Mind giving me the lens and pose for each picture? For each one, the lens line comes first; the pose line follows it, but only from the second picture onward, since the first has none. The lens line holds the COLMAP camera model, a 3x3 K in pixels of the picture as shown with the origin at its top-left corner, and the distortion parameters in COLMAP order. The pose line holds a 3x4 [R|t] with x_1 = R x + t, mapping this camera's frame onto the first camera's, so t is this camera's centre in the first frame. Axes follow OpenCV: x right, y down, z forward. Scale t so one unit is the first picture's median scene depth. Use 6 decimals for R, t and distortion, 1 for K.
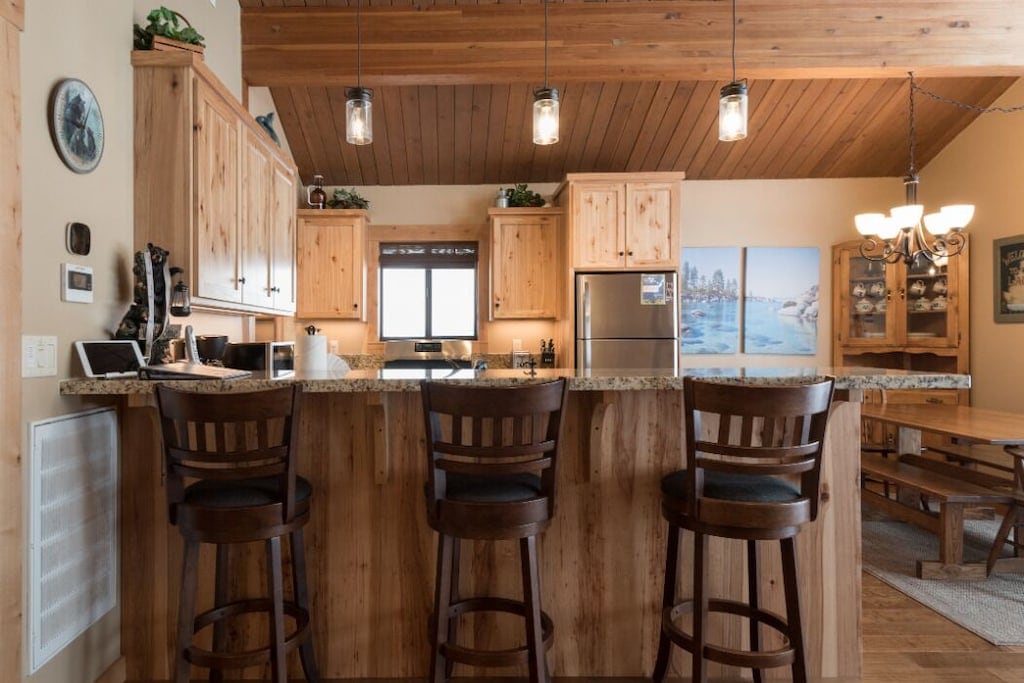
lens RADIAL K [[633.5, 0, 461.1], [0, 633.5, 345.7], [0, 0, 1]] dist [0.008257, -0.011917]
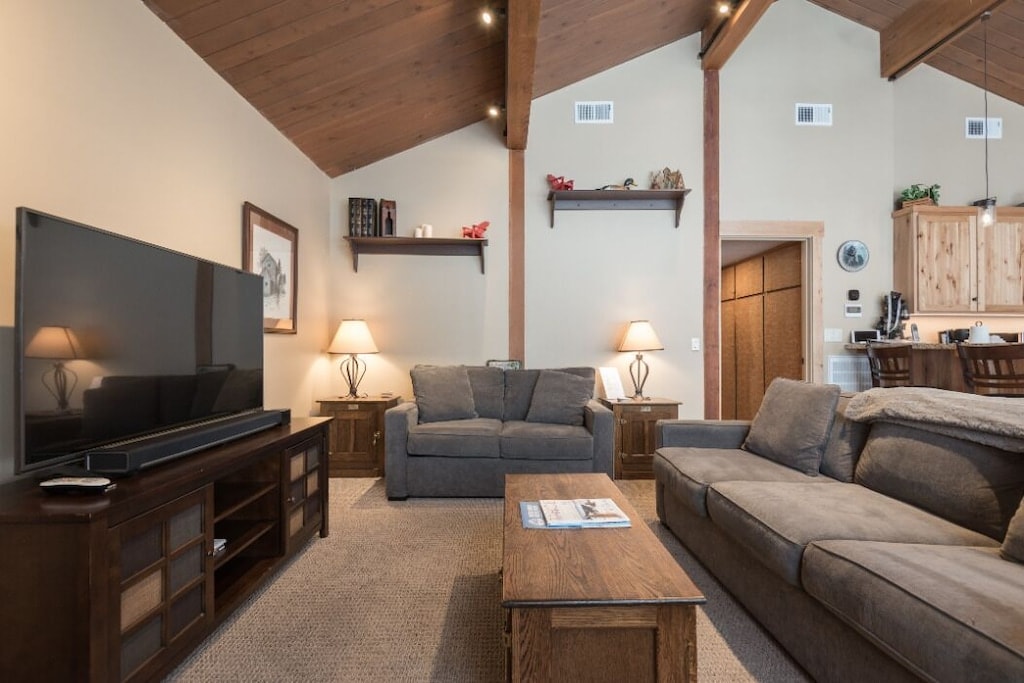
lens RADIAL K [[472.8, 0, 507.8], [0, 472.8, 345.0], [0, 0, 1]] dist [0.007059, -0.009578]
pose [[0.003887, -0.008529, -0.999956, 0.558796], [-0.018037, 0.999800, -0.008597, 0.037959], [0.999830, 0.018070, 0.003733, -0.214348]]
